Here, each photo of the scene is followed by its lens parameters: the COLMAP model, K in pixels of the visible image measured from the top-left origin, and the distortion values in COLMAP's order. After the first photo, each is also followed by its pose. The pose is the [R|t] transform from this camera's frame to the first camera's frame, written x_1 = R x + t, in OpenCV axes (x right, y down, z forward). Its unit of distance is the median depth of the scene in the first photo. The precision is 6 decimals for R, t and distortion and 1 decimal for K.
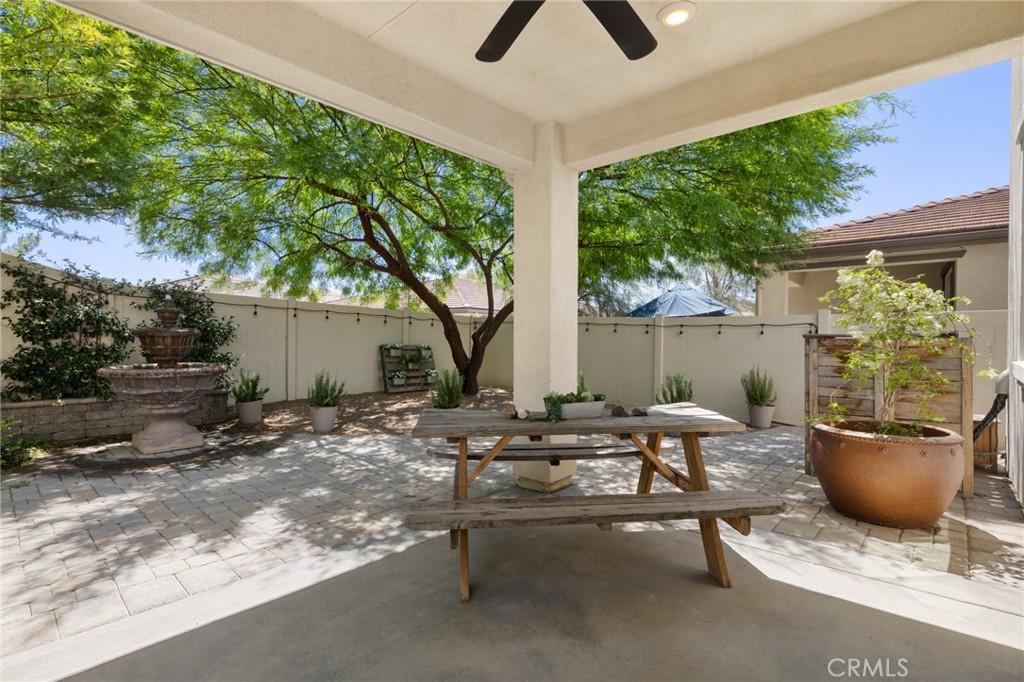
lens RADIAL K [[499.8, 0, 520.6], [0, 499.8, 346.8], [0, 0, 1]] dist [-0.026871, 0.002461]
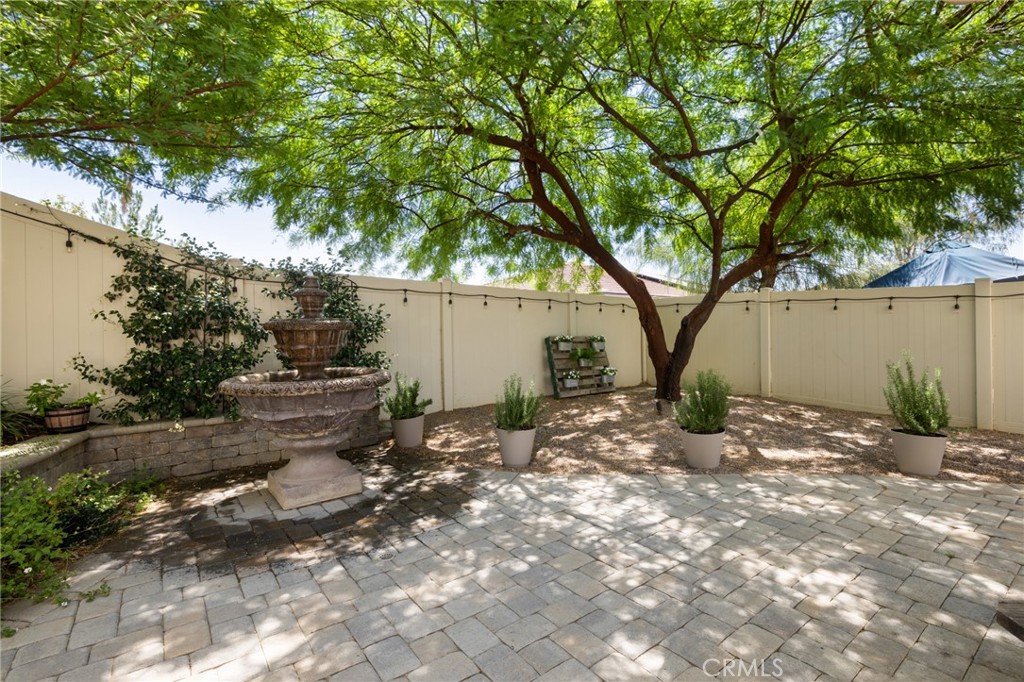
lens RADIAL K [[499.8, 0, 507.7], [0, 499.8, 333.7], [0, 0, 1]] dist [-0.026871, 0.002461]
pose [[0.975993, -0.027514, -0.216056, -0.271184], [0.025769, 0.999609, -0.010893, -0.002716], [0.216271, 0.005064, 0.976320, 0.347998]]
